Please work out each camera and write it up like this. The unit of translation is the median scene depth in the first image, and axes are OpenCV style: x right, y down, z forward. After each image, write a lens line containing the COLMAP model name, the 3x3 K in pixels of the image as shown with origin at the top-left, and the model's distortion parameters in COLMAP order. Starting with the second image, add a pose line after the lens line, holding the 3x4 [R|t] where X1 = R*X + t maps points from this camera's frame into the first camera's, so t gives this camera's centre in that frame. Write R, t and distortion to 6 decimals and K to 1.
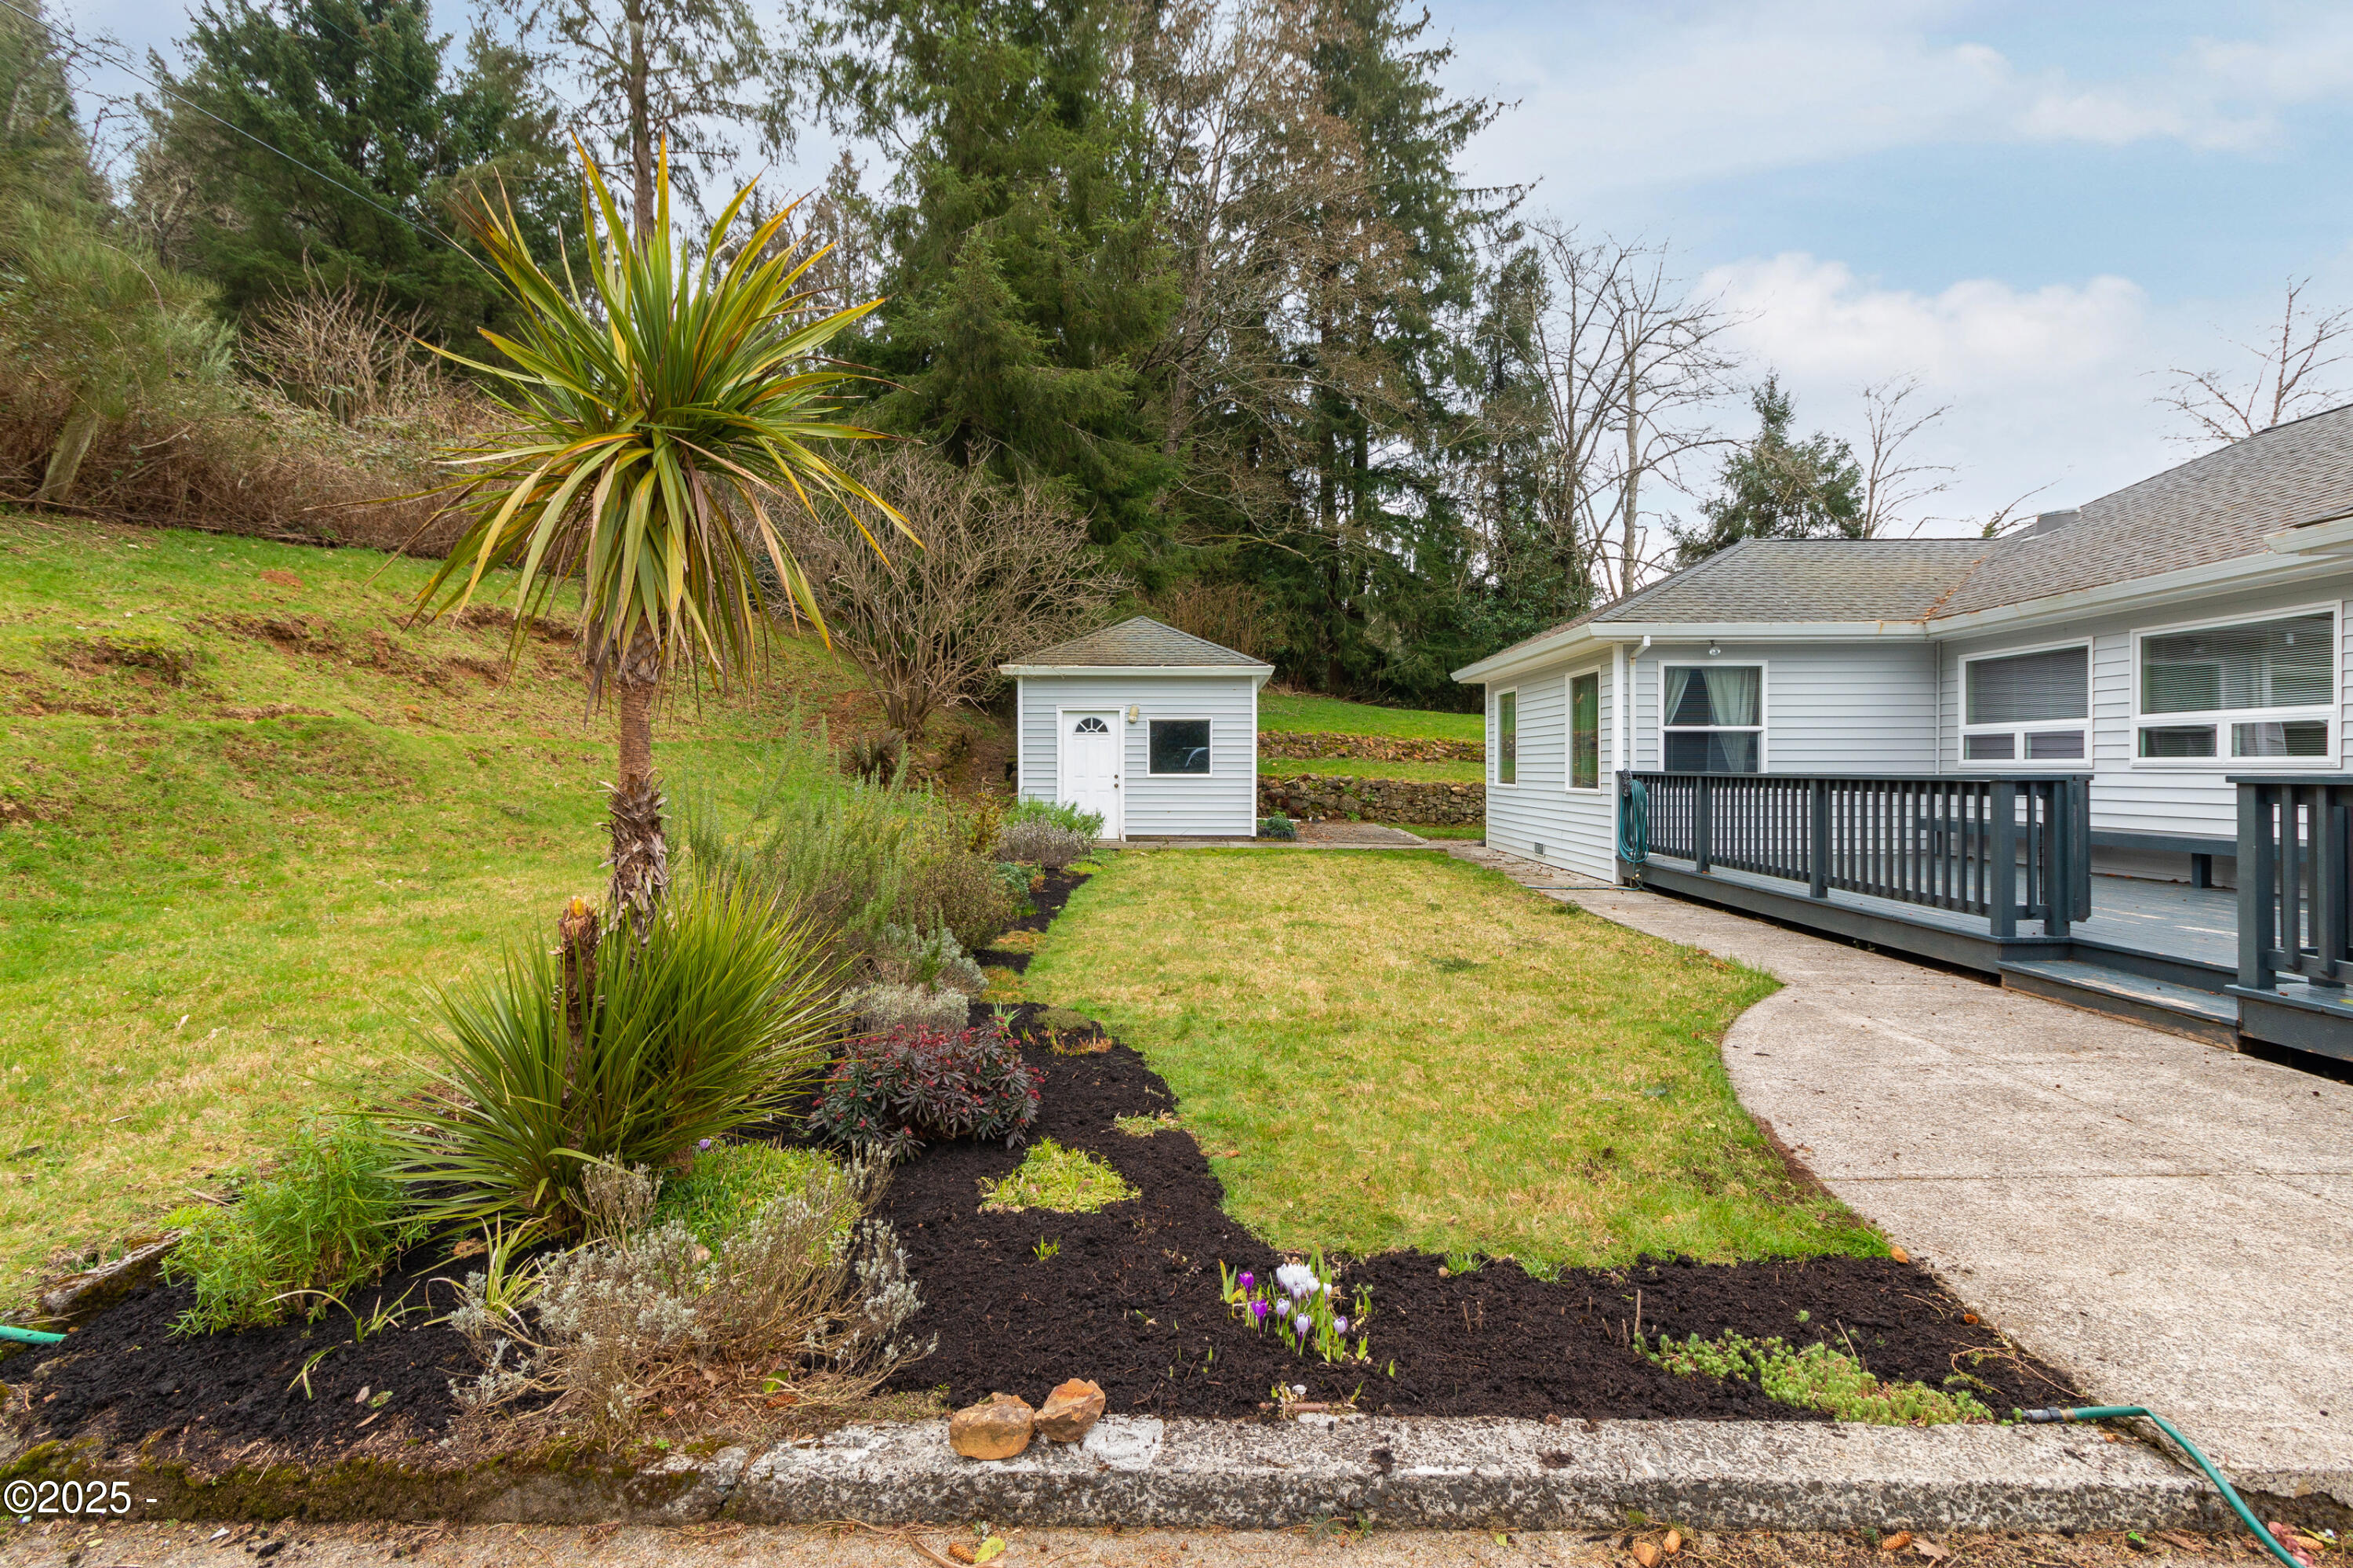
lens RADIAL K [[970.0, 0, 1167.3], [0, 970.0, 763.0], [0, 0, 1]] dist [0.009462, -0.000712]
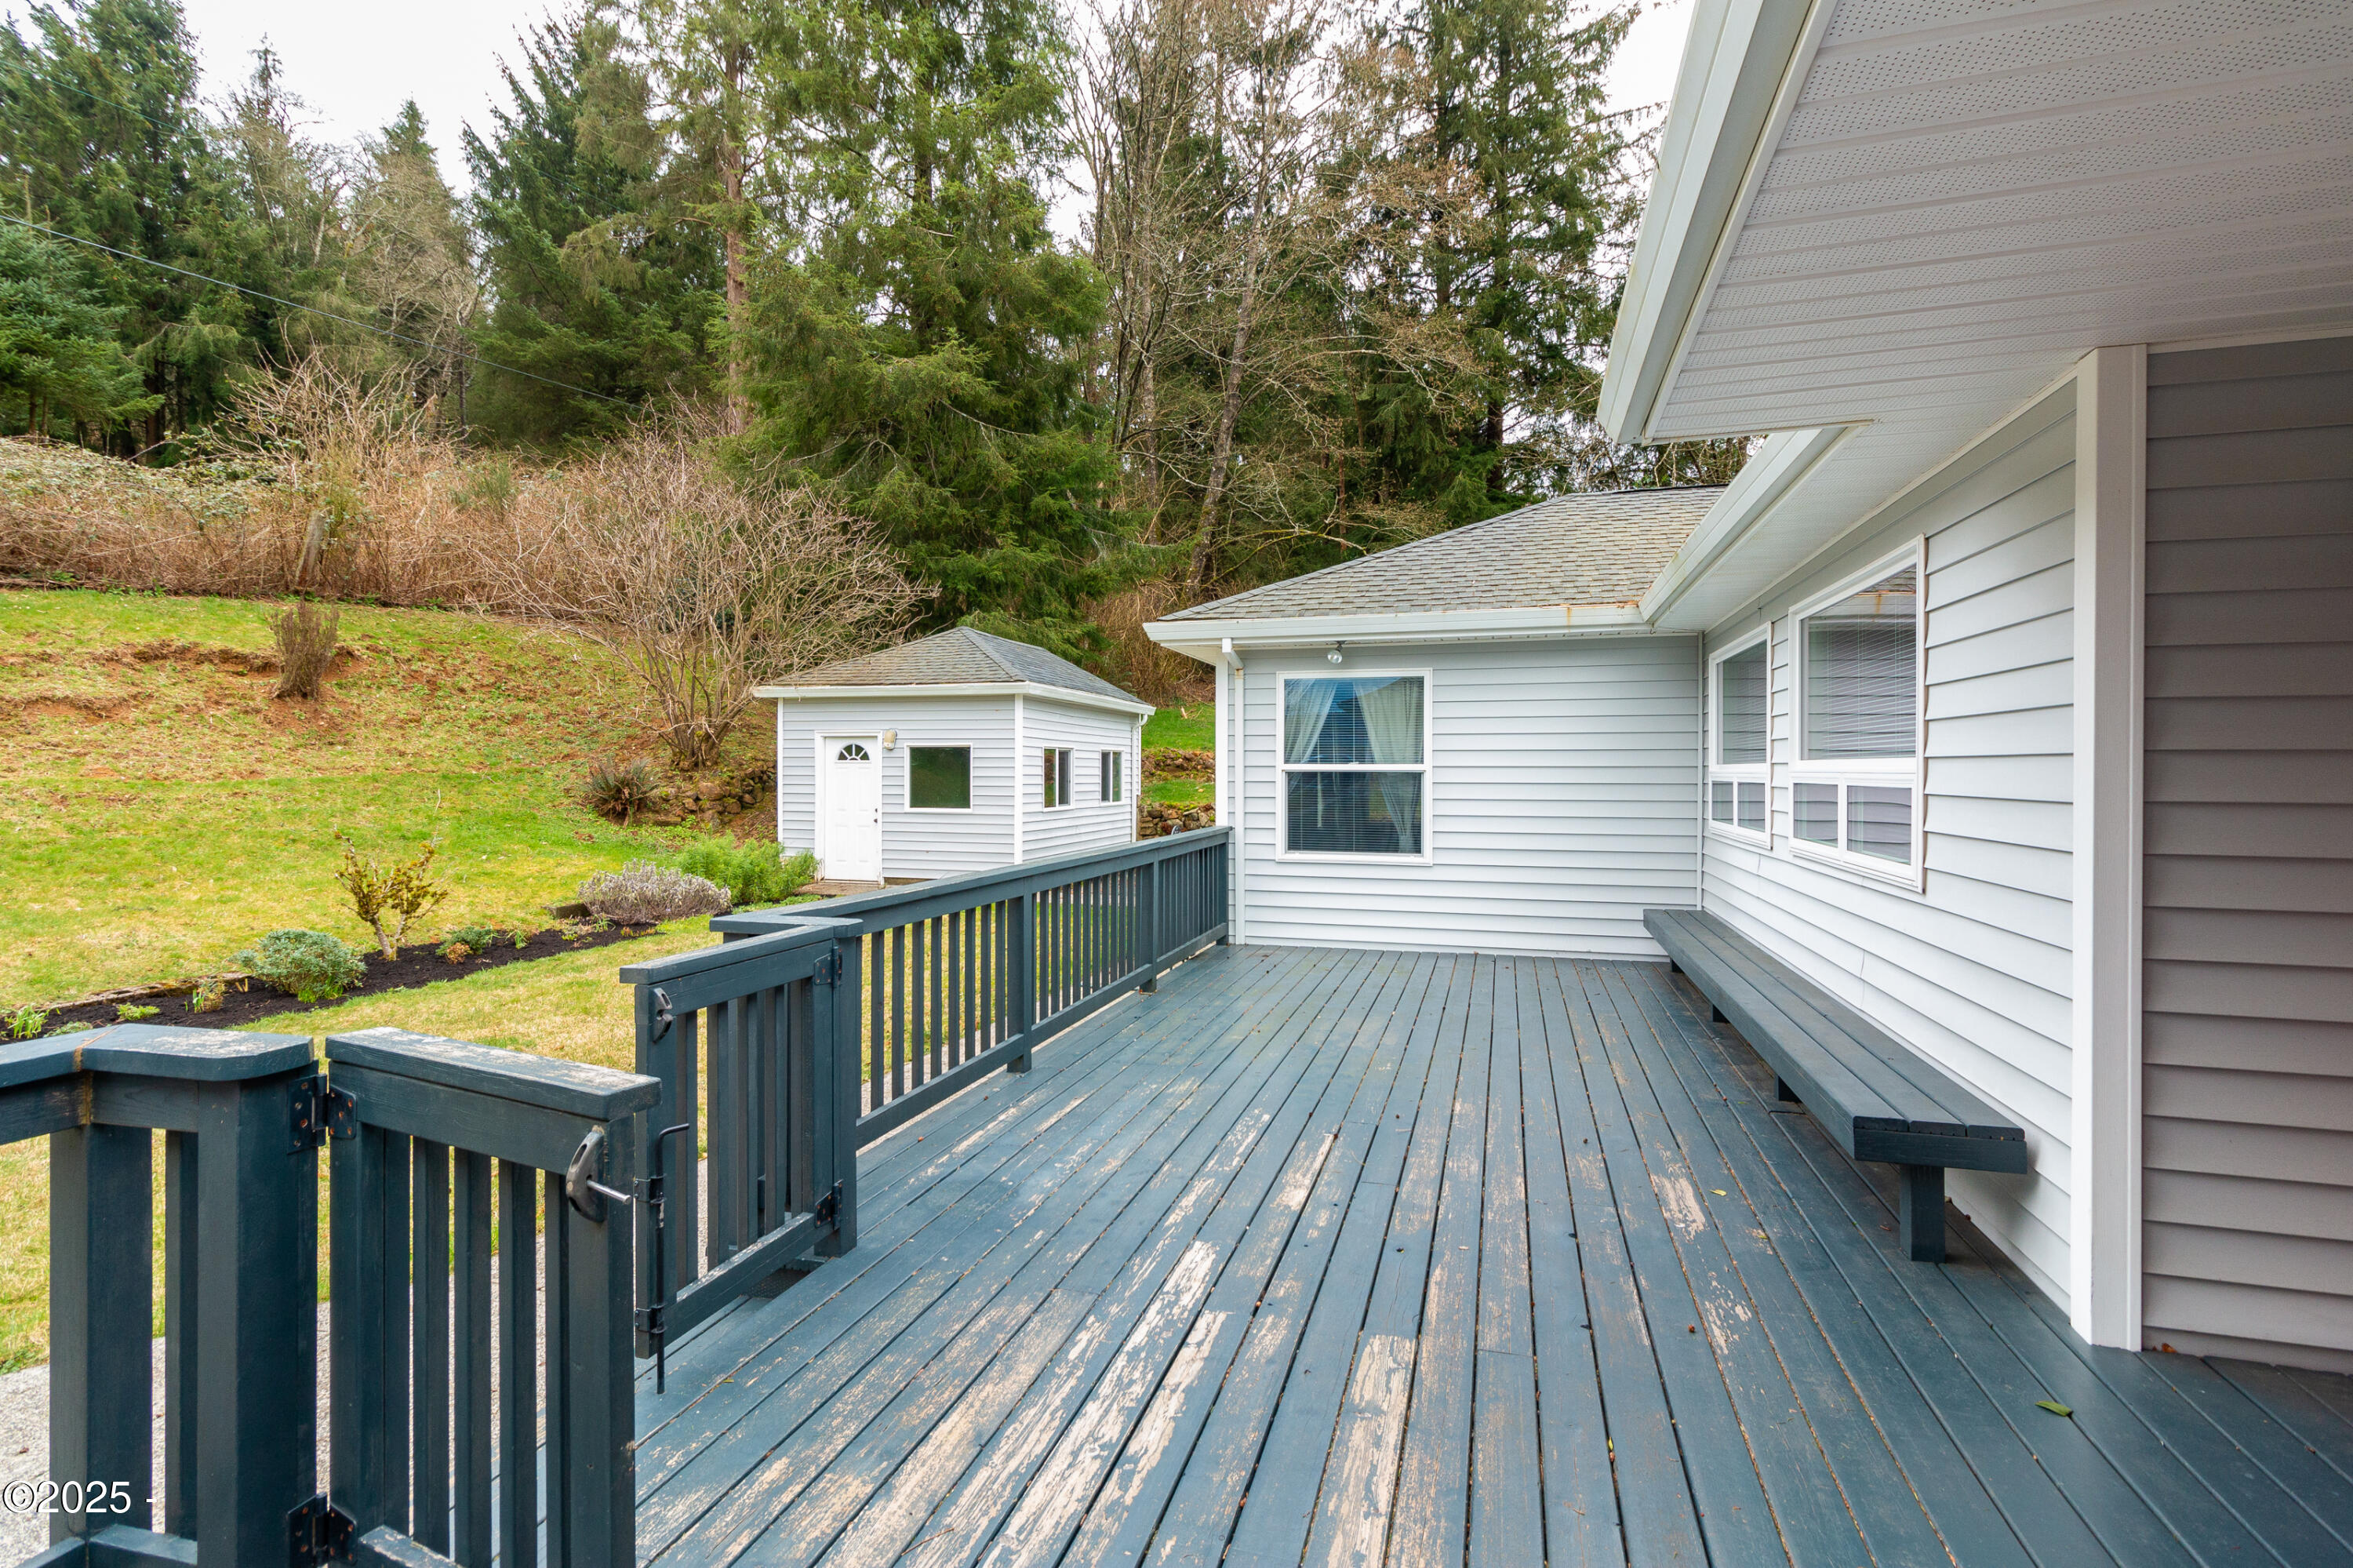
lens RADIAL K [[970.0, 0, 1169.9], [0, 970.0, 774.7], [0, 0, 1]] dist [0.009462, -0.000712]
pose [[0.967540, 0.004524, -0.252679, 0.432045], [-0.003636, 0.999985, 0.003980, -0.023198], [0.252693, -0.002932, 0.967542, 0.210678]]
